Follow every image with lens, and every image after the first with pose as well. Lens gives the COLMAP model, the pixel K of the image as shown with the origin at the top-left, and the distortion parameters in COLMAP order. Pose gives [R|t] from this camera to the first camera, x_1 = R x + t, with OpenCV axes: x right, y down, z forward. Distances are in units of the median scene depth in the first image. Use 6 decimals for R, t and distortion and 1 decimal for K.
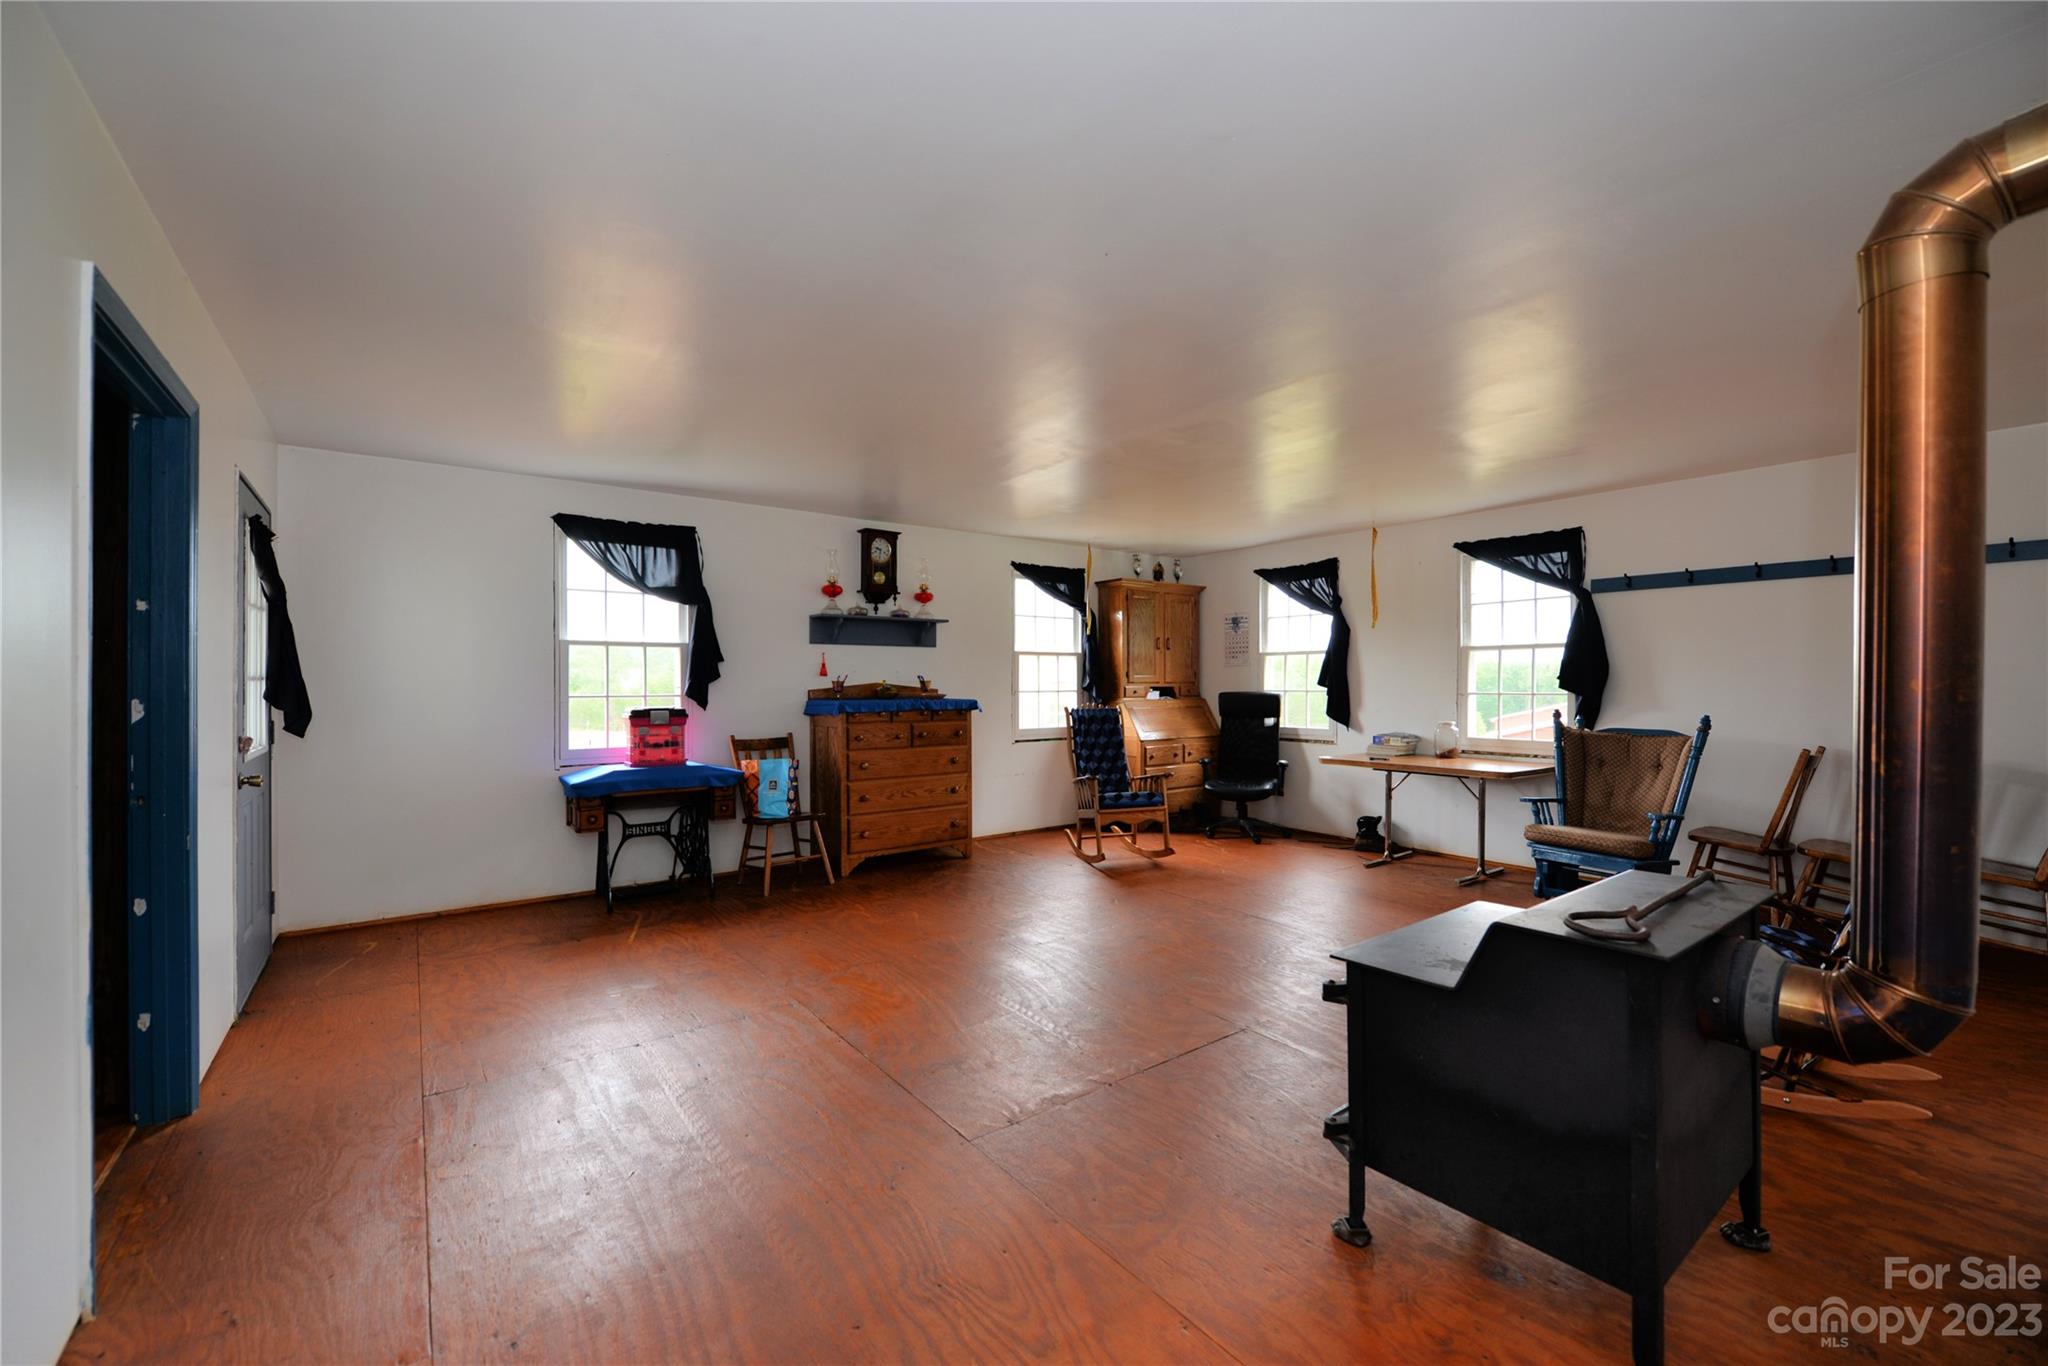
lens RADIAL K [[815.0, 0, 1024.0], [0, 815.0, 683.0], [0, 0, 1]] dist [0.000638, 0.000032]
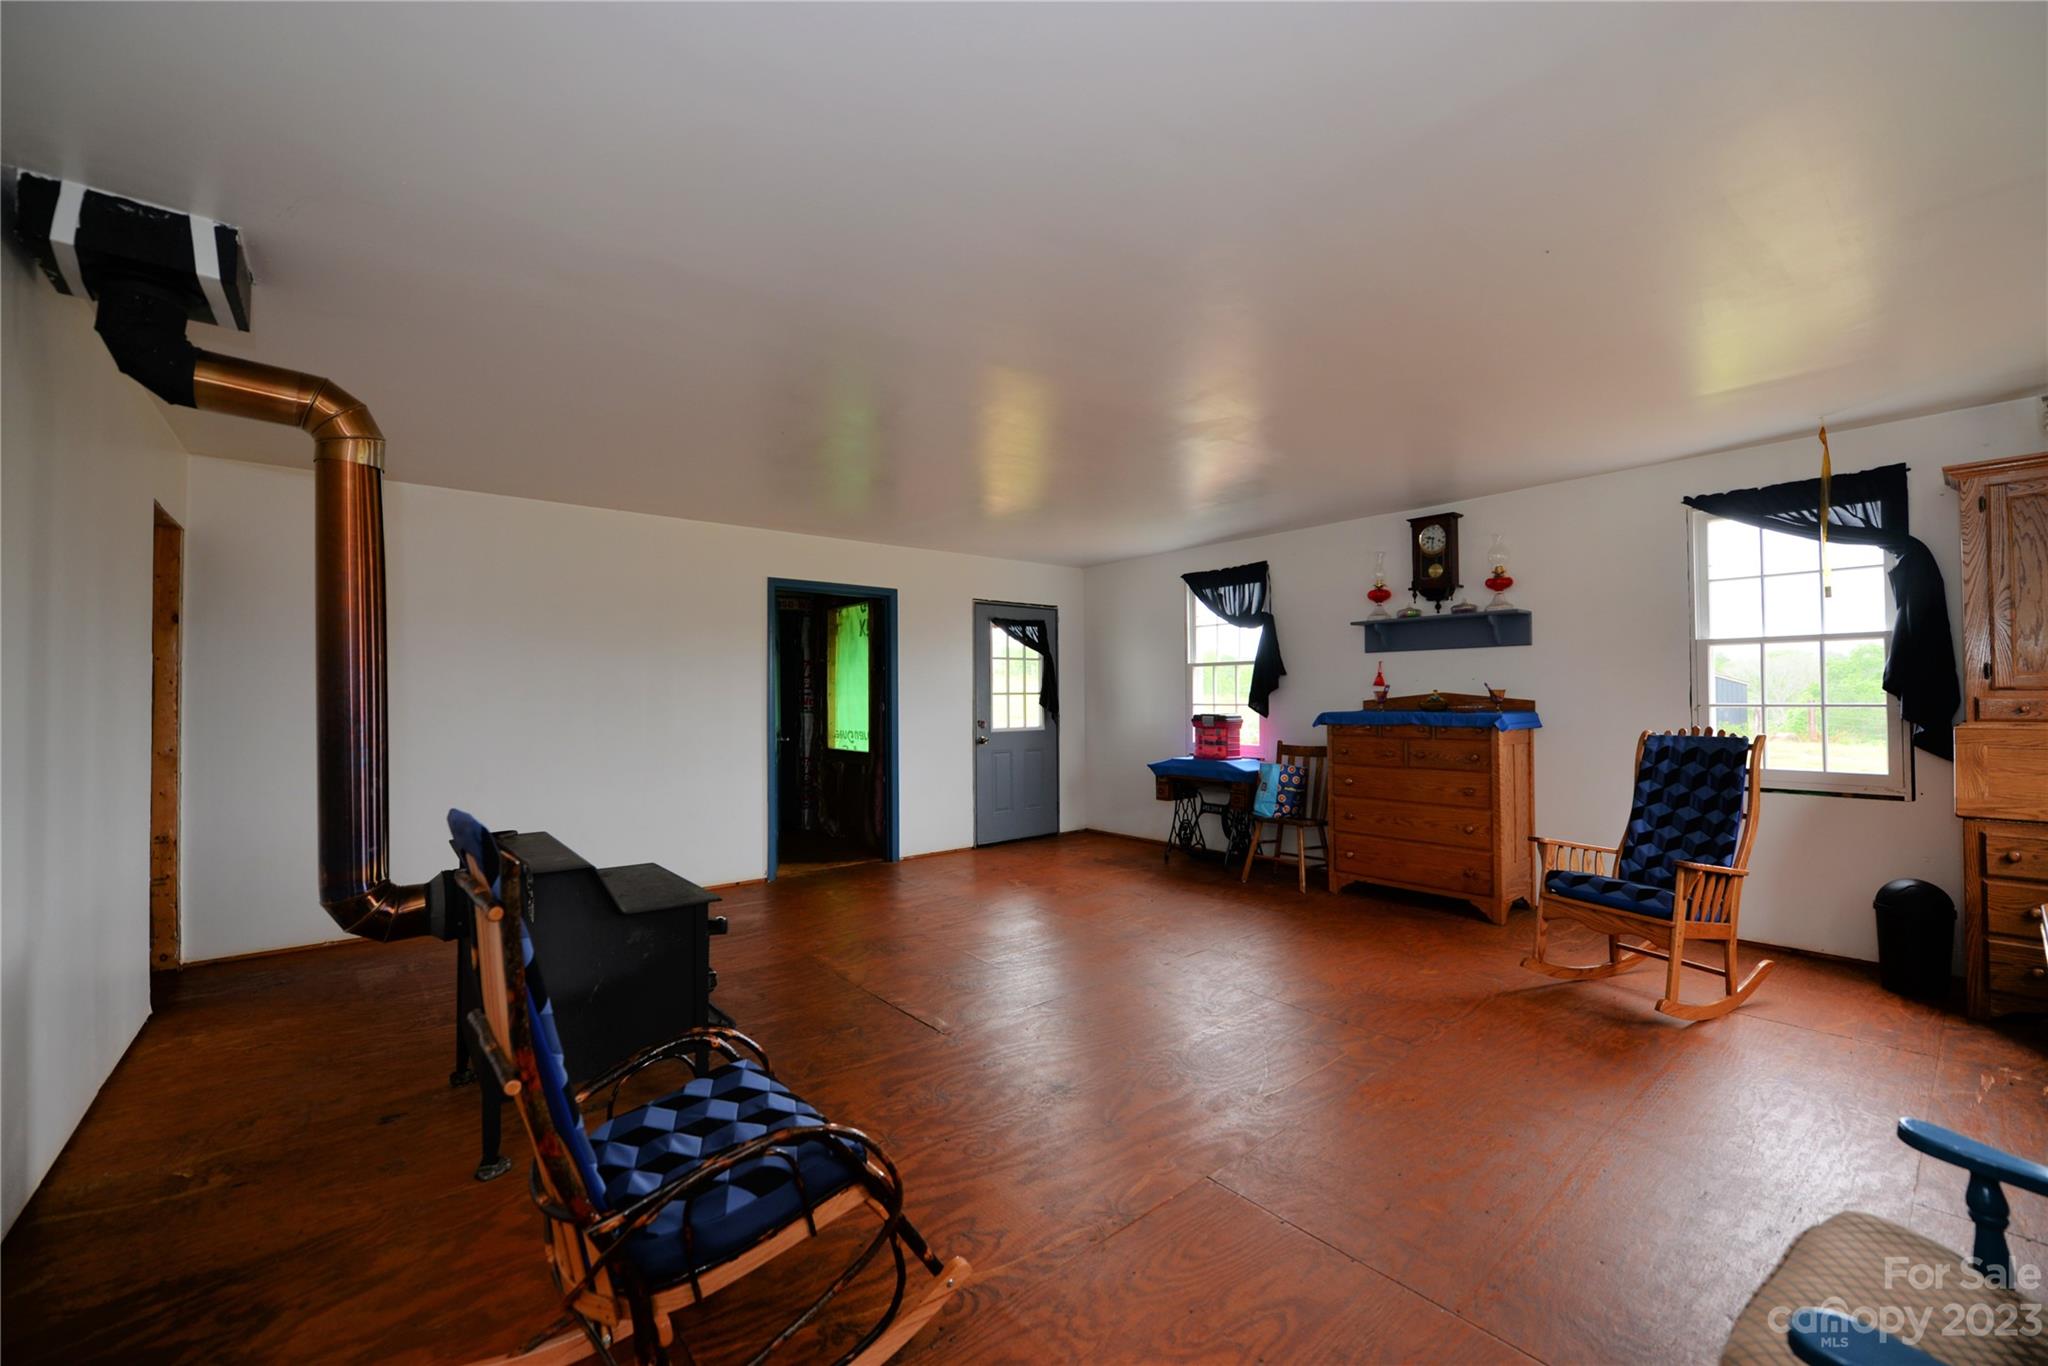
lens RADIAL K [[815.0, 0, 1024.0], [0, 815.0, 683.0], [0, 0, 1]] dist [0.000638, 0.000032]
pose [[0.048838, -0.013826, -0.998711, 0.676811], [0.008939, 0.999870, -0.013405, -0.002864], [0.998767, -0.008273, 0.048955, 0.534752]]
